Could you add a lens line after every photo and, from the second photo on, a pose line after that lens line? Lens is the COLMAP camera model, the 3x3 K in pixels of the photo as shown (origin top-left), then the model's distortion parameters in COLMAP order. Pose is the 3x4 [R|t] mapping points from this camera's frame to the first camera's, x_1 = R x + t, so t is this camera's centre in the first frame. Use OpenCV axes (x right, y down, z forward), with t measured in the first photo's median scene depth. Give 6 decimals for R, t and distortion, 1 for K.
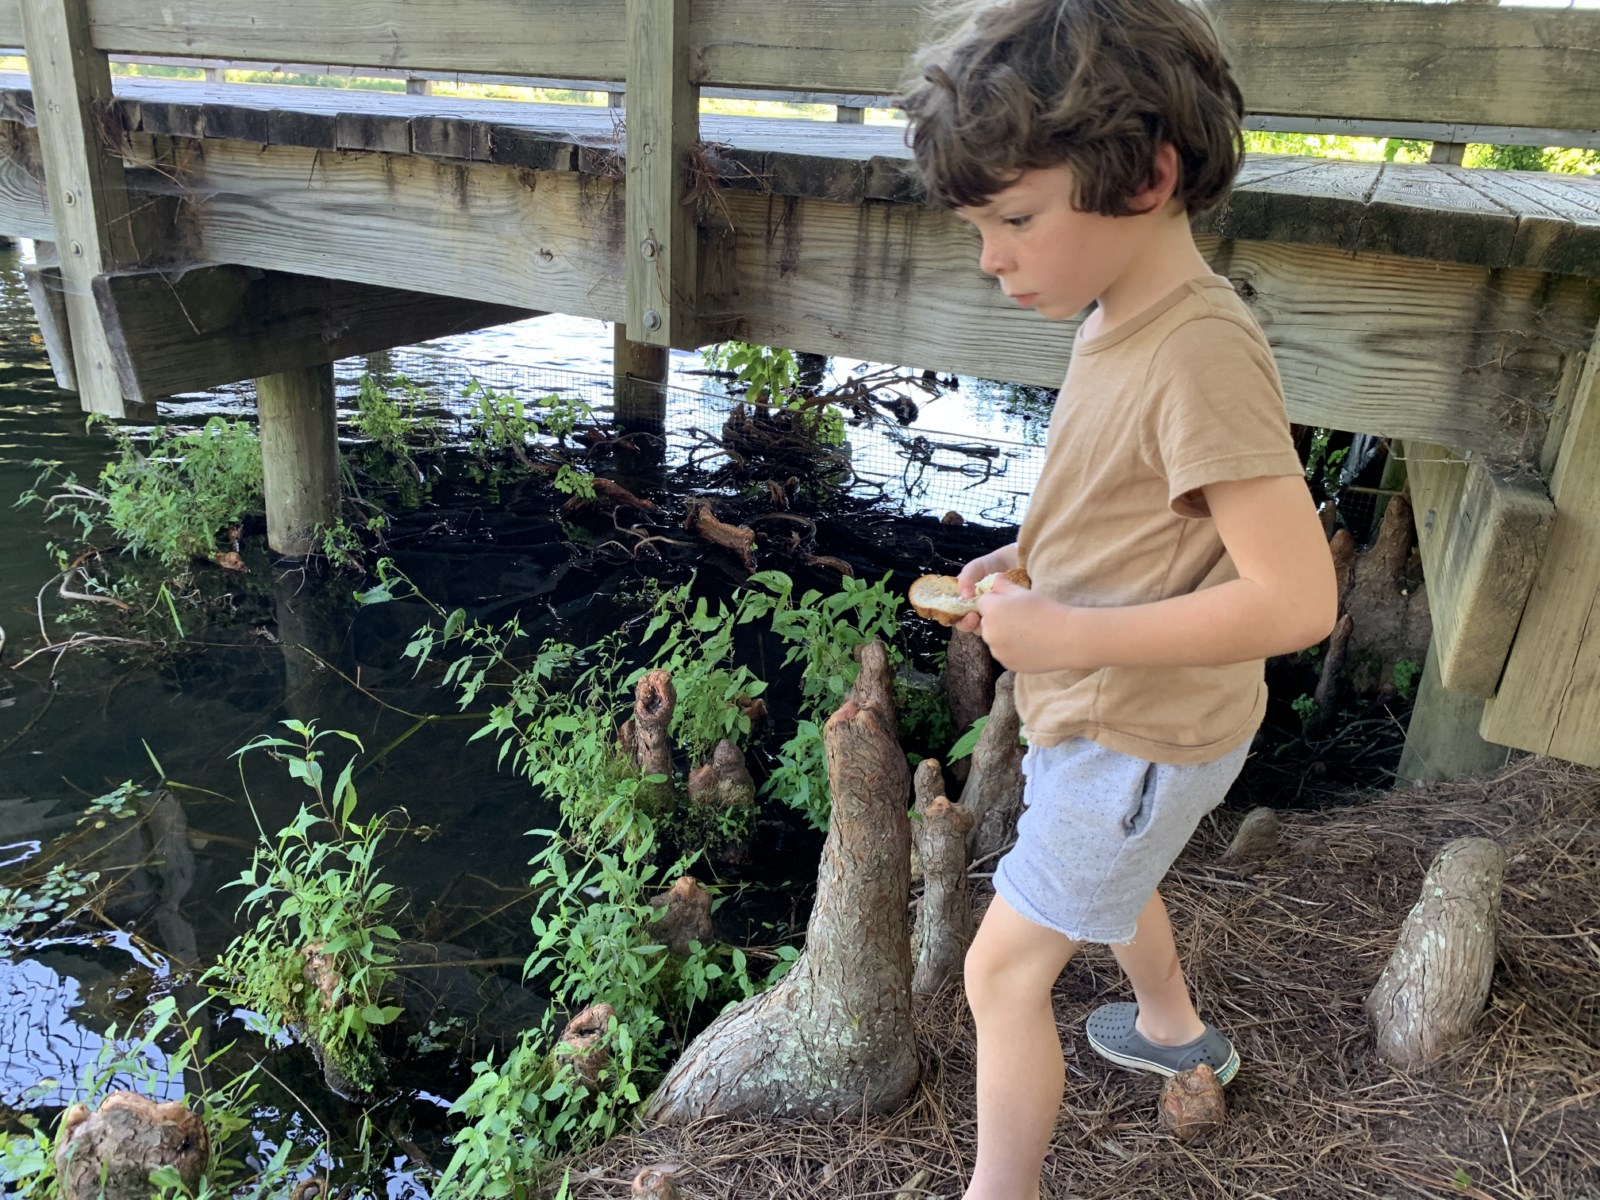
lens RADIAL K [[1209.1, 0, 808.0], [0, 1209.1, 599.2], [0, 0, 1]] dist [0.036514, -0.036929]
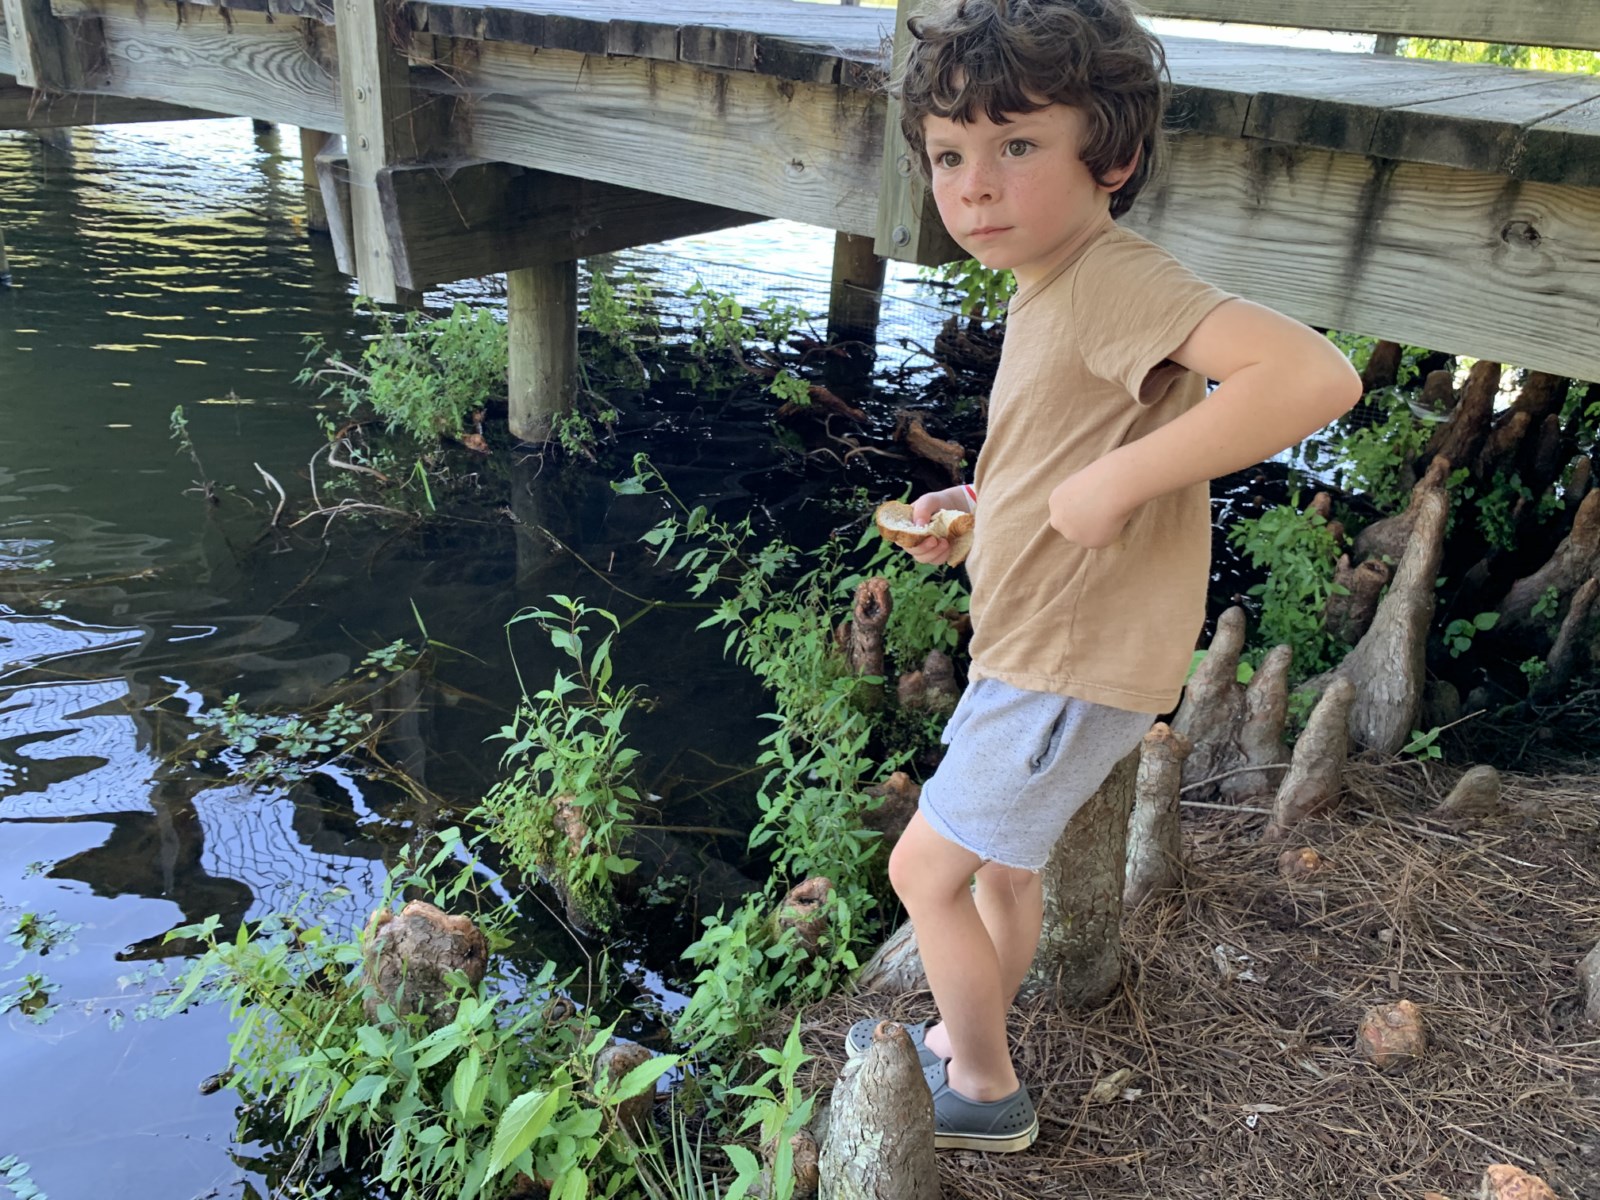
lens RADIAL K [[1215.7, 0, 811.6], [0, 1215.7, 593.2], [0, 0, 1]] dist [0.024324, -0.024690]
pose [[0.986766, 0.083446, -0.139030, -0.042383], [-0.073613, 0.994505, 0.074434, -0.001483], [0.144477, -0.063214, 0.987487, -0.054654]]
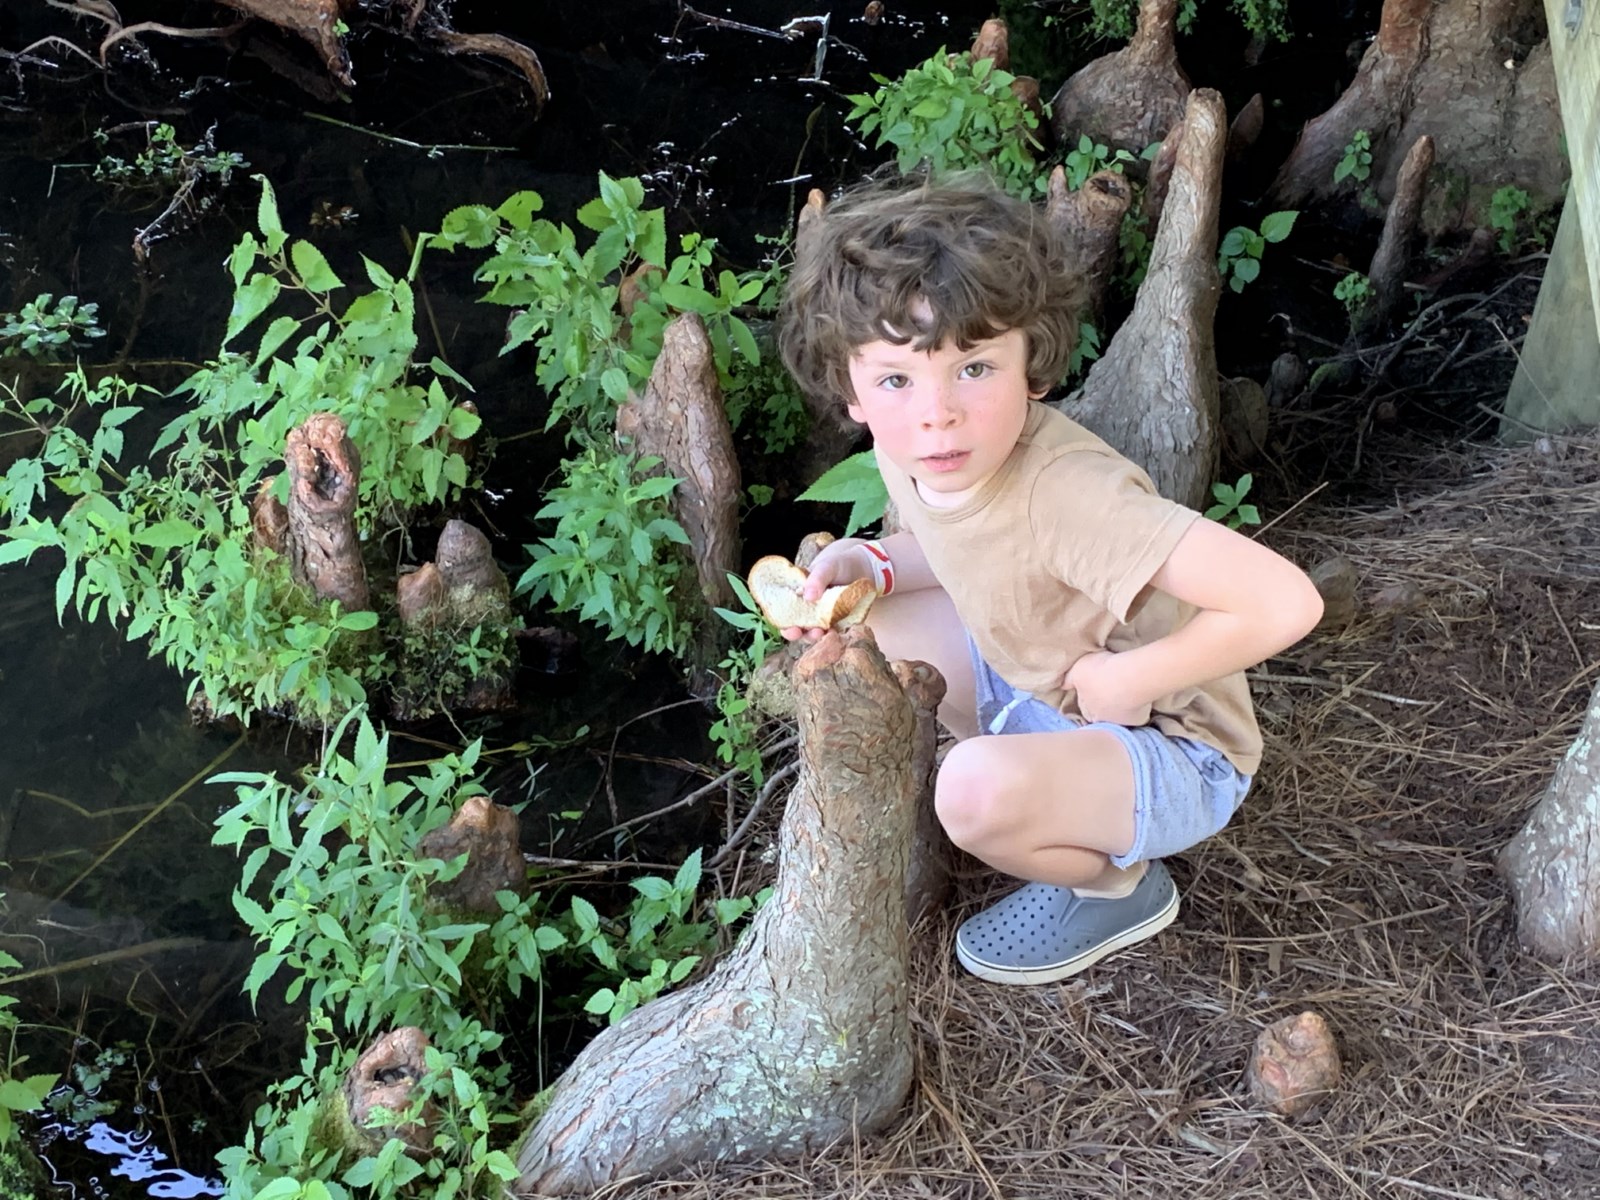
lens RADIAL K [[2372.4, 0, 800.0], [0, 2372.4, 600.0], [0, 0, 1]] dist [0.233821, -0.910212]
pose [[0.975805, -0.126066, 0.178639, -0.142308], [0.068987, 0.952825, 0.295576, -0.214919], [-0.207474, -0.276101, 0.938469, -0.154441]]
